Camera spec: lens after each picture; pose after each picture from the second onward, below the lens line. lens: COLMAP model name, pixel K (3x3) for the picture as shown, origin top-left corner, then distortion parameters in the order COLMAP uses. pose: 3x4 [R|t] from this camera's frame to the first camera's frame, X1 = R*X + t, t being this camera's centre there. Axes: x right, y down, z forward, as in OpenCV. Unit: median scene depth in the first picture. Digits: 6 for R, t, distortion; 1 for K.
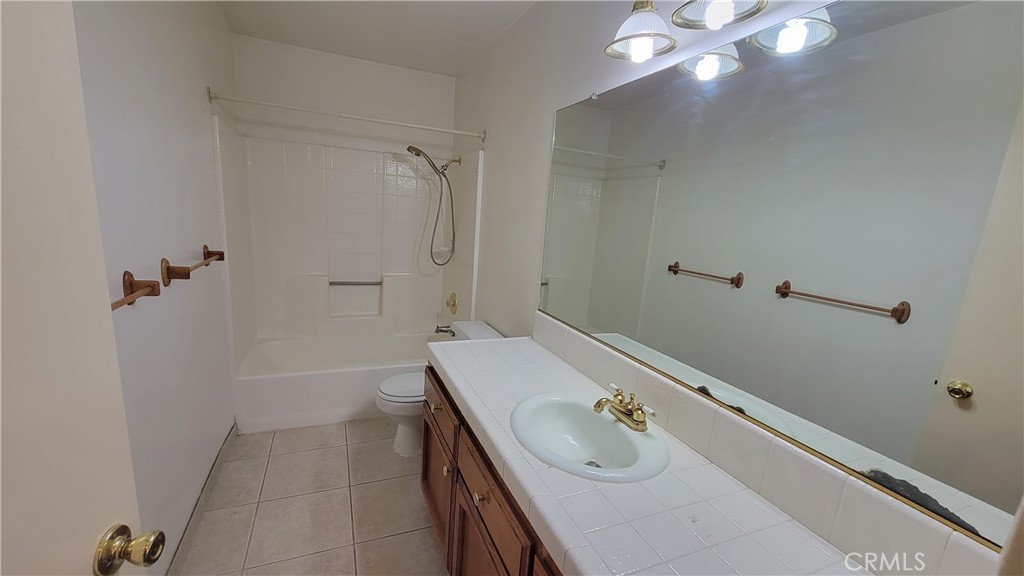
lens RADIAL K [[419.5, 0, 511.1], [0, 419.5, 302.2], [0, 0, 1]] dist [-0.003728, -0.000027]
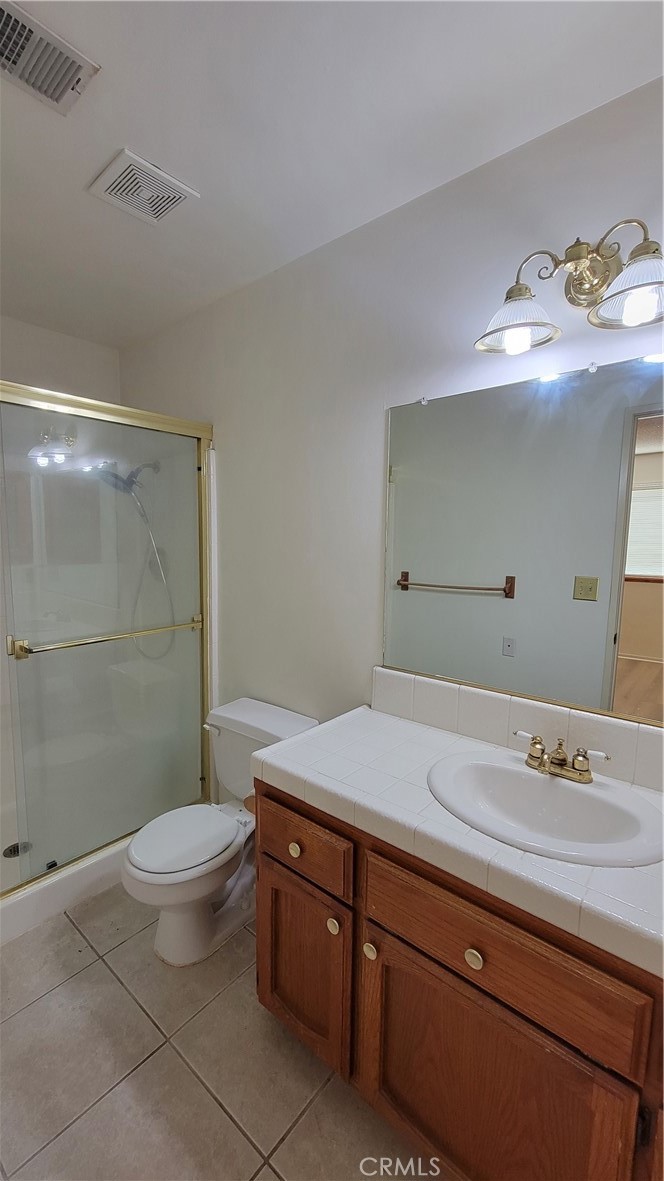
lens RADIAL K [[483.8, 0, 328.0], [0, 483.8, 582.6], [0, 0, 1]] dist [-0.003728, -0.000027]
pose [[0.894957, -0.117056, 0.430523, -0.499402], [0.150015, 0.987735, -0.043290, -0.117545], [-0.420176, 0.103328, 0.901541, 0.283529]]
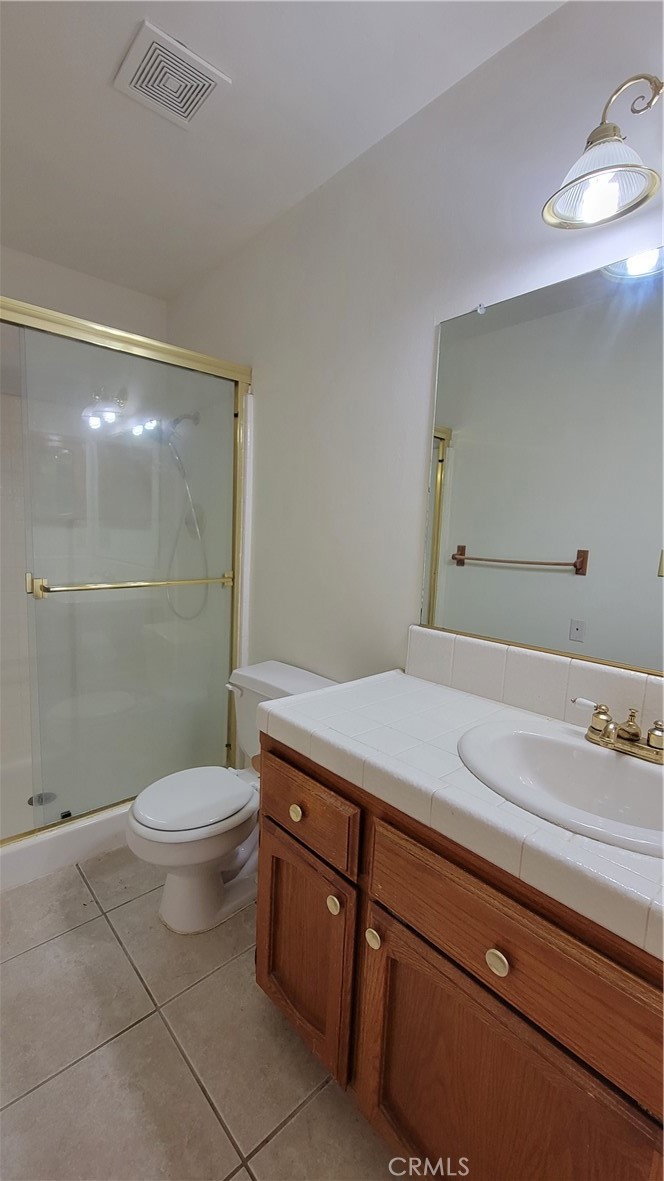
lens RADIAL K [[483.6, 0, 332.0], [0, 483.6, 590.5], [0, 0, 1]] dist [-0.004342, 0.000097]
pose [[0.945875, -0.084559, 0.313321, -0.379378], [0.103728, 0.993588, -0.044990, 0.017193], [-0.307508, 0.075055, 0.948581, 0.397677]]
